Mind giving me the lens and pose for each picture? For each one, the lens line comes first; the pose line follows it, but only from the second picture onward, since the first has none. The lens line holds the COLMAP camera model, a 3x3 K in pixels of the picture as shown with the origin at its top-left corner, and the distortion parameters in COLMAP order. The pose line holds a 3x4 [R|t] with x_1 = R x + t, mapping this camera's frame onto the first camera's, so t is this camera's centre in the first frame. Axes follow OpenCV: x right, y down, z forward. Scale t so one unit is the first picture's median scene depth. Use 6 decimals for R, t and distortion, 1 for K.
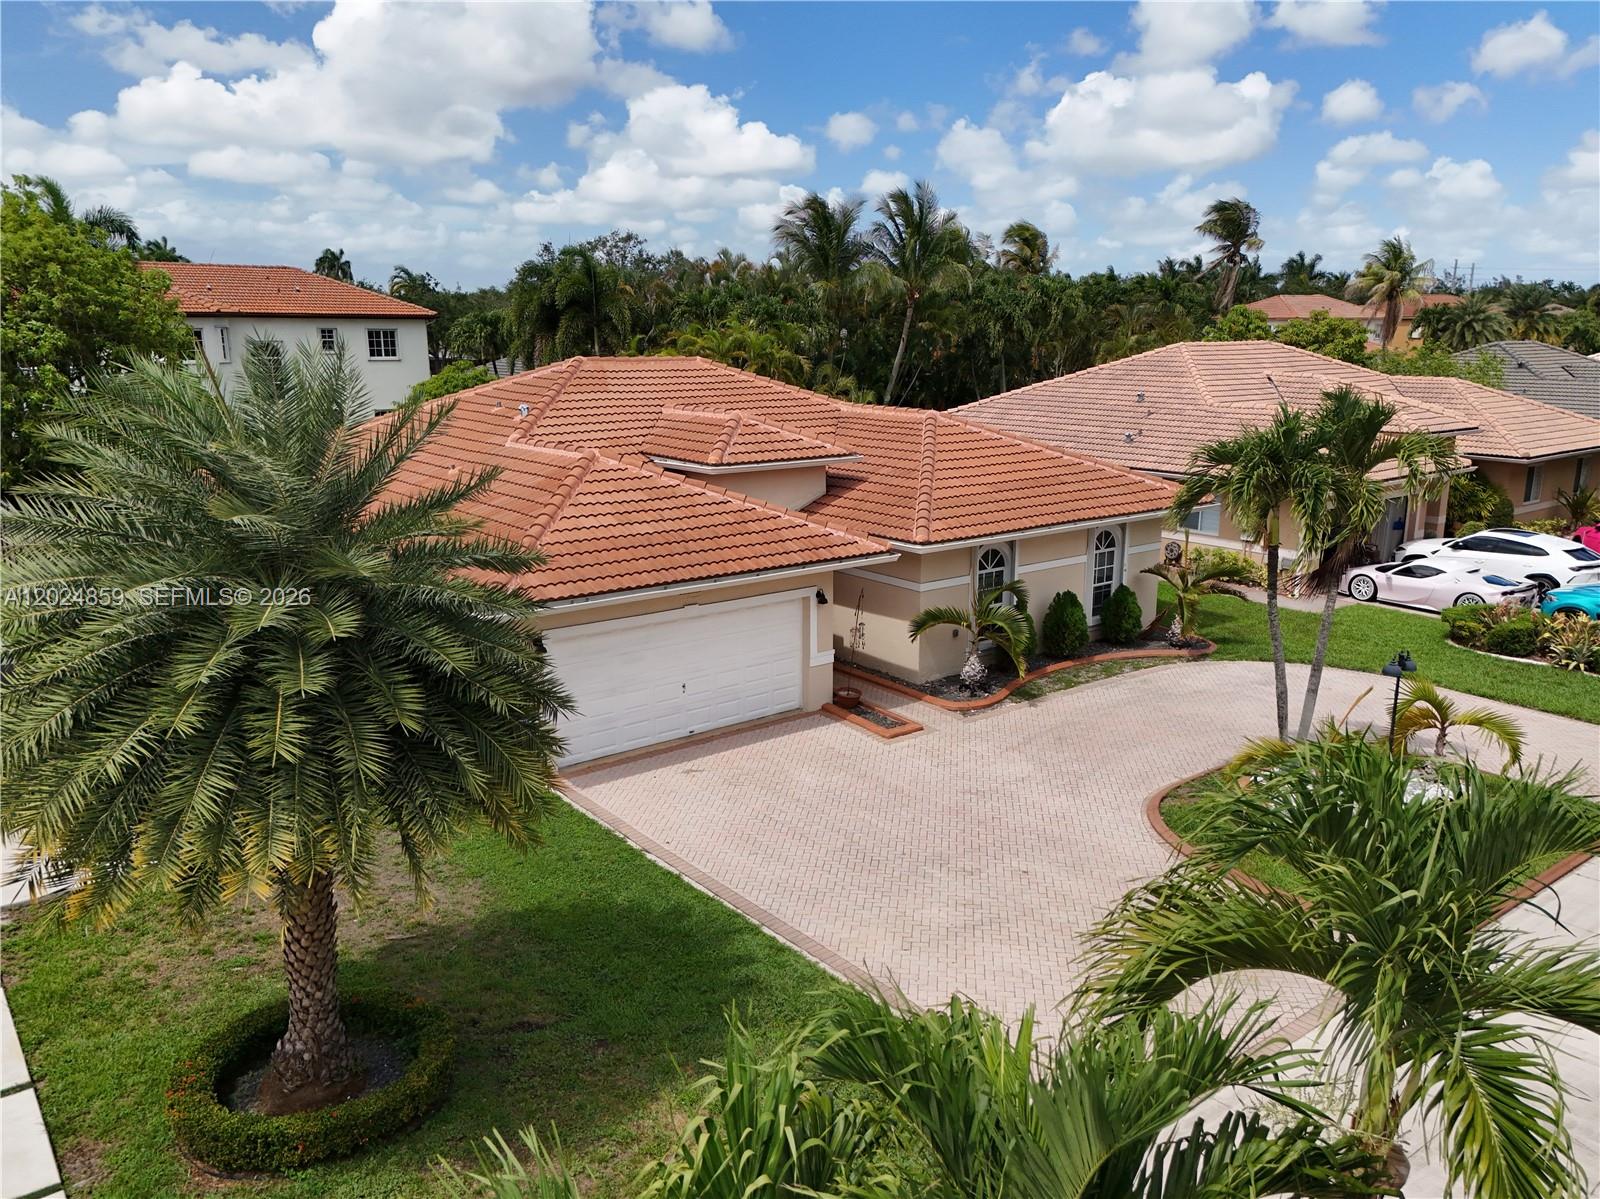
lens RADIAL K [[1254.6, 0, 851.2], [0, 1254.6, 596.6], [0, 0, 1]] dist [0.073519, -0.002087]
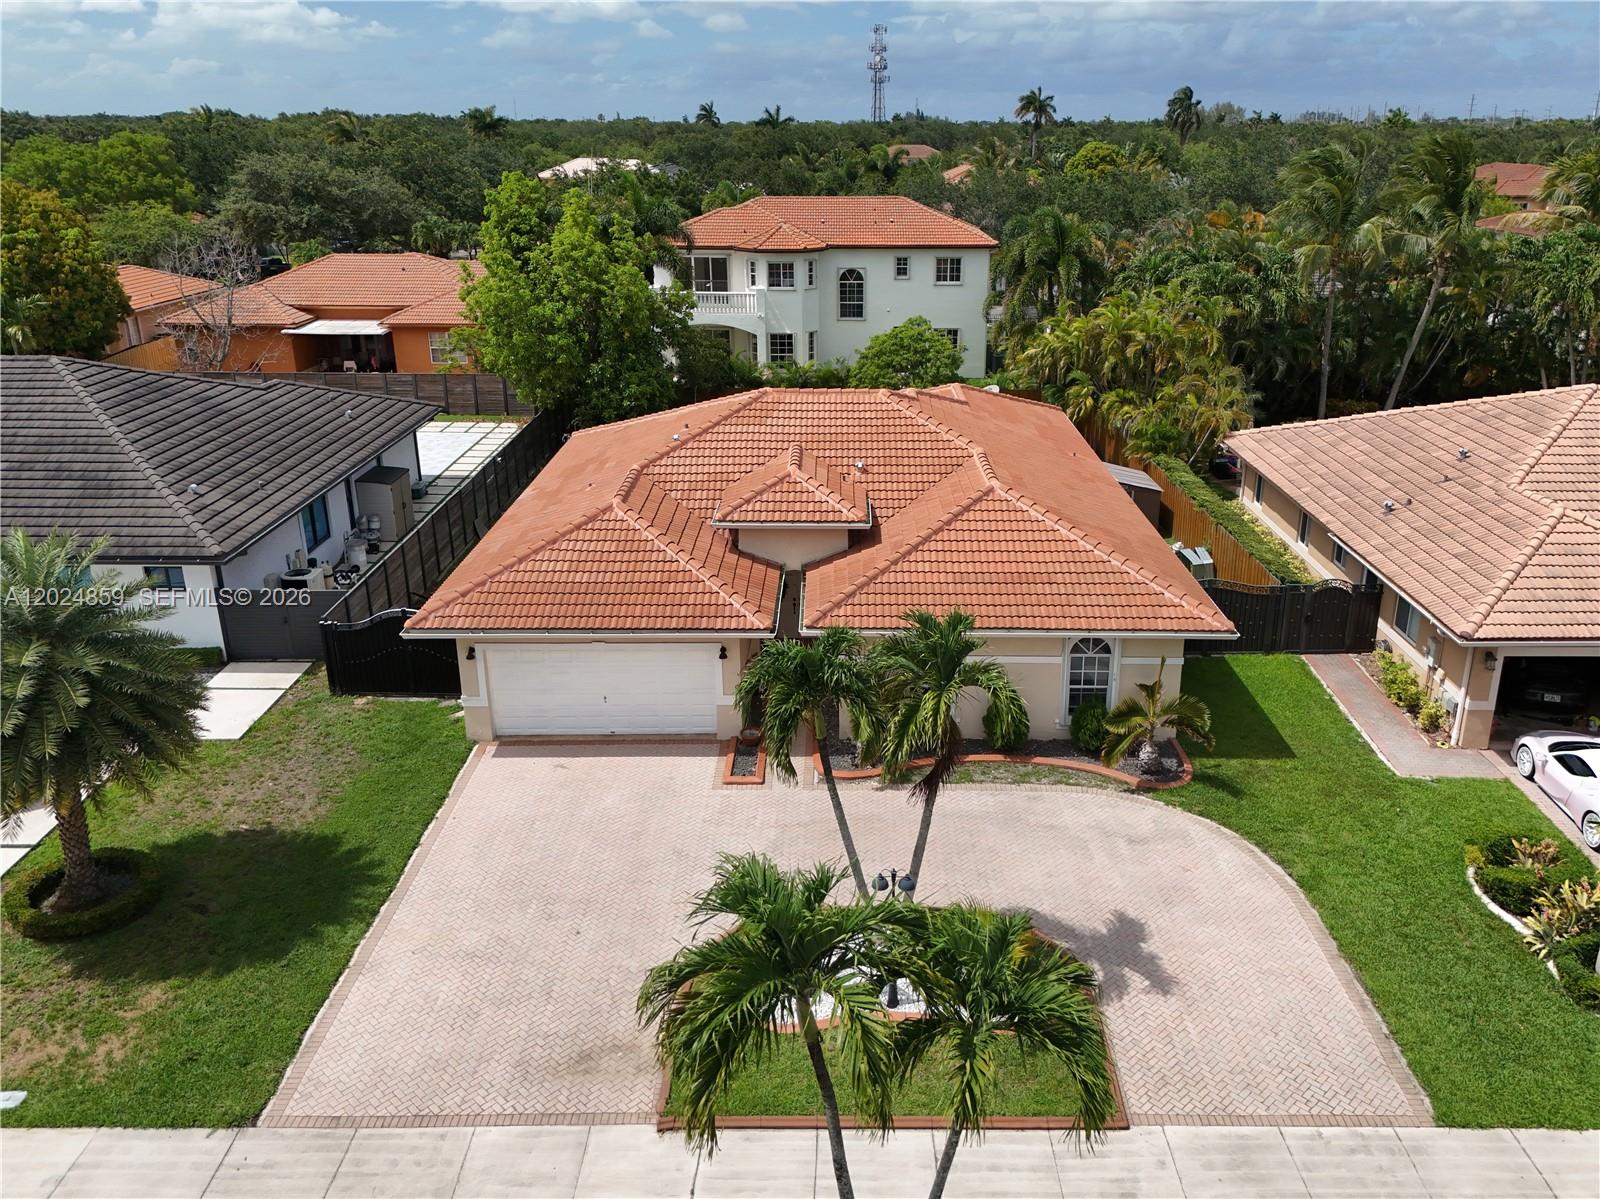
lens RADIAL K [[1256.8, 0, 844.6], [0, 1256.8, 567.0], [0, 0, 1]] dist [0.064828, -0.037203]
pose [[0.771133, 0.211601, -0.600483, 0.665033], [-0.141070, 0.976498, 0.162943, -0.251425], [0.620849, -0.040941, 0.782860, 0.112078]]
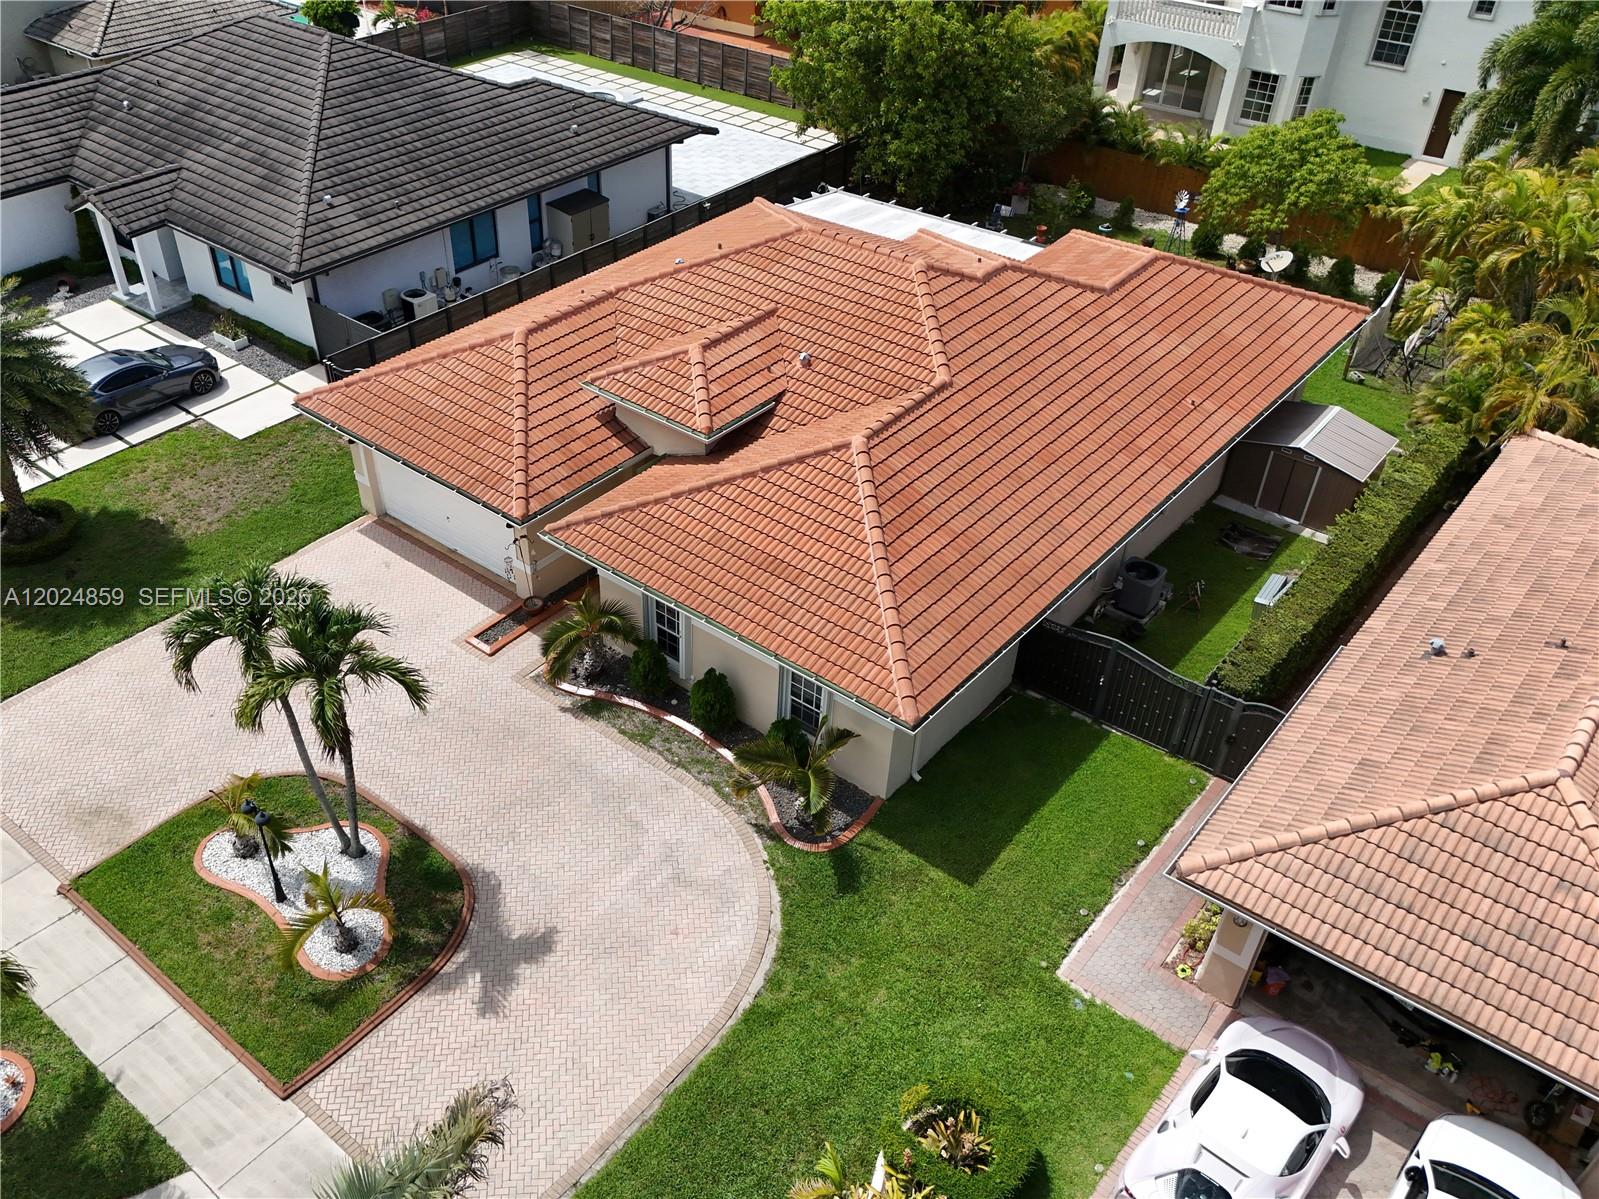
lens RADIAL K [[1295.8, 0, 710.8], [0, 1295.8, 681.4], [0, 0, 1]] dist [0.084607, -0.089120]
pose [[0.167492, 0.635946, -0.753339, 0.904829], [-0.221256, 0.768889, 0.599880, -0.580831], [0.960725, 0.066205, 0.269489, 0.736294]]
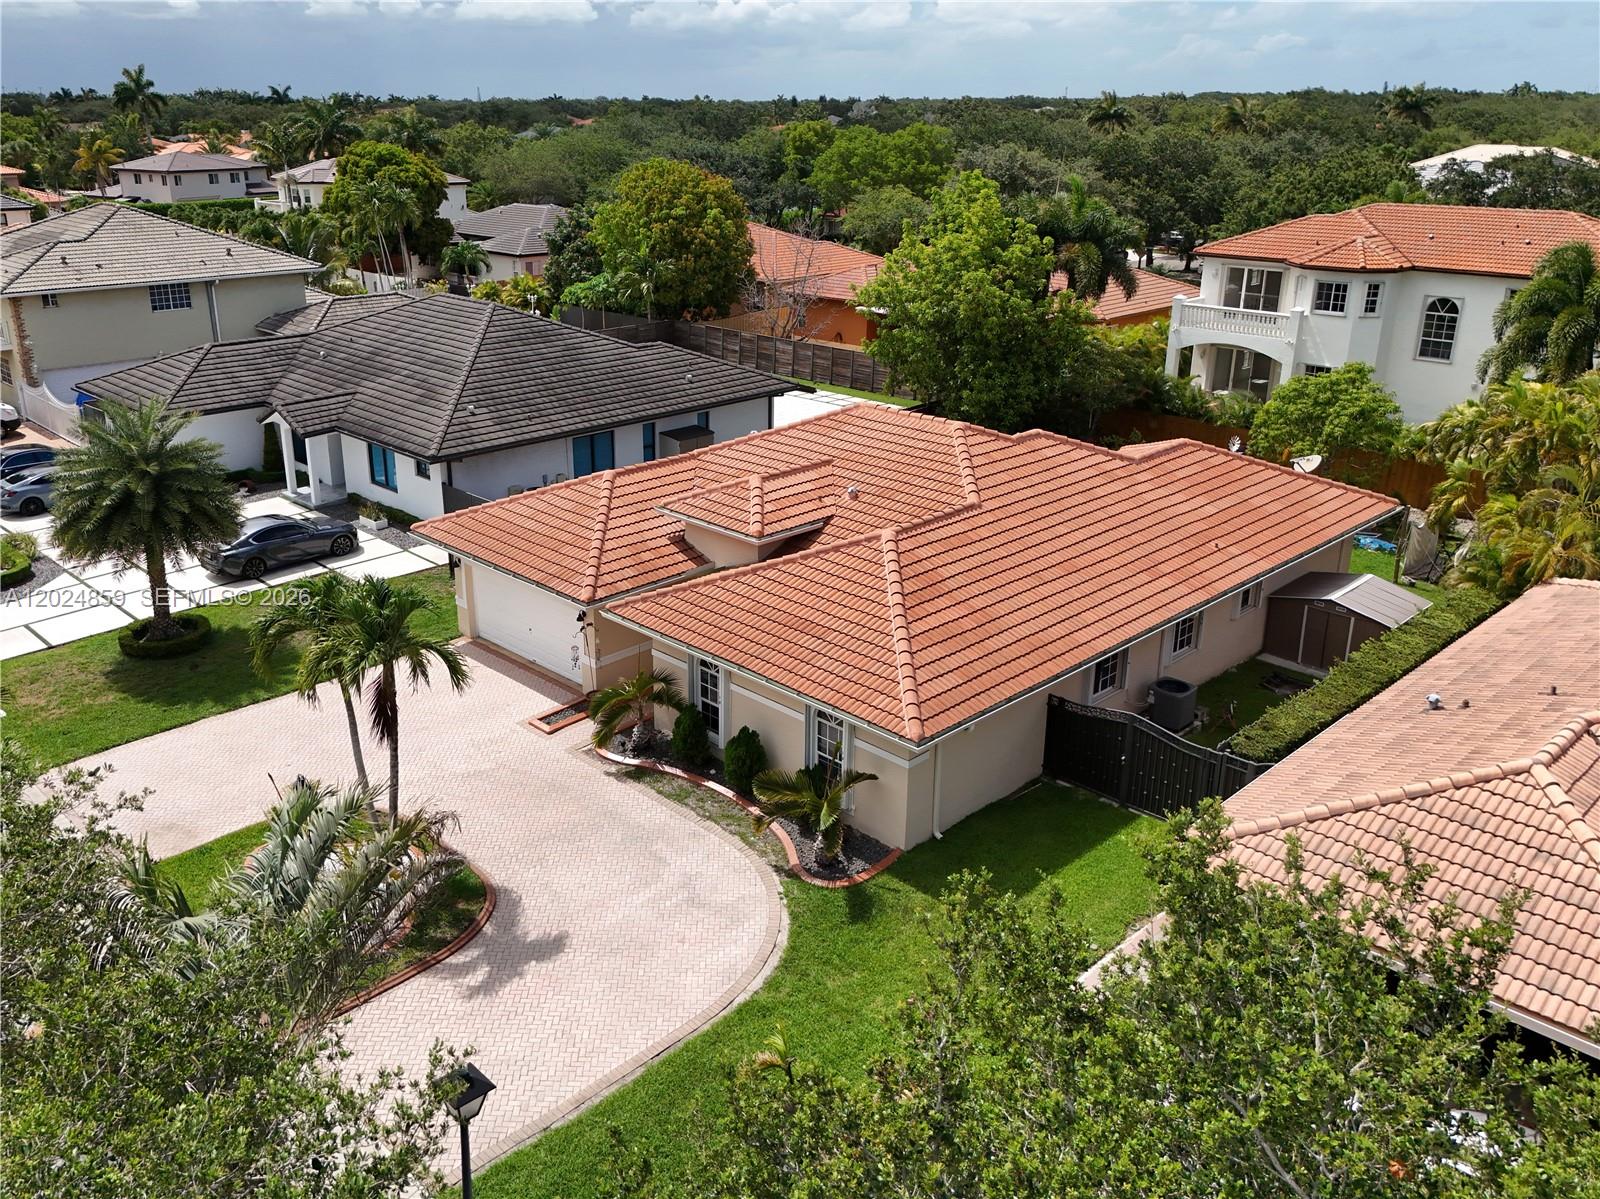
lens RADIAL K [[1317.0, 0, 730.1], [0, 1317.0, 579.5], [0, 0, 1]] dist [0.094052, -0.099251]
pose [[0.063810, 0.338403, -0.938835, 1.116192], [-0.217425, 0.922868, 0.317870, -0.445613], [0.973989, 0.183843, 0.132466, 0.825589]]
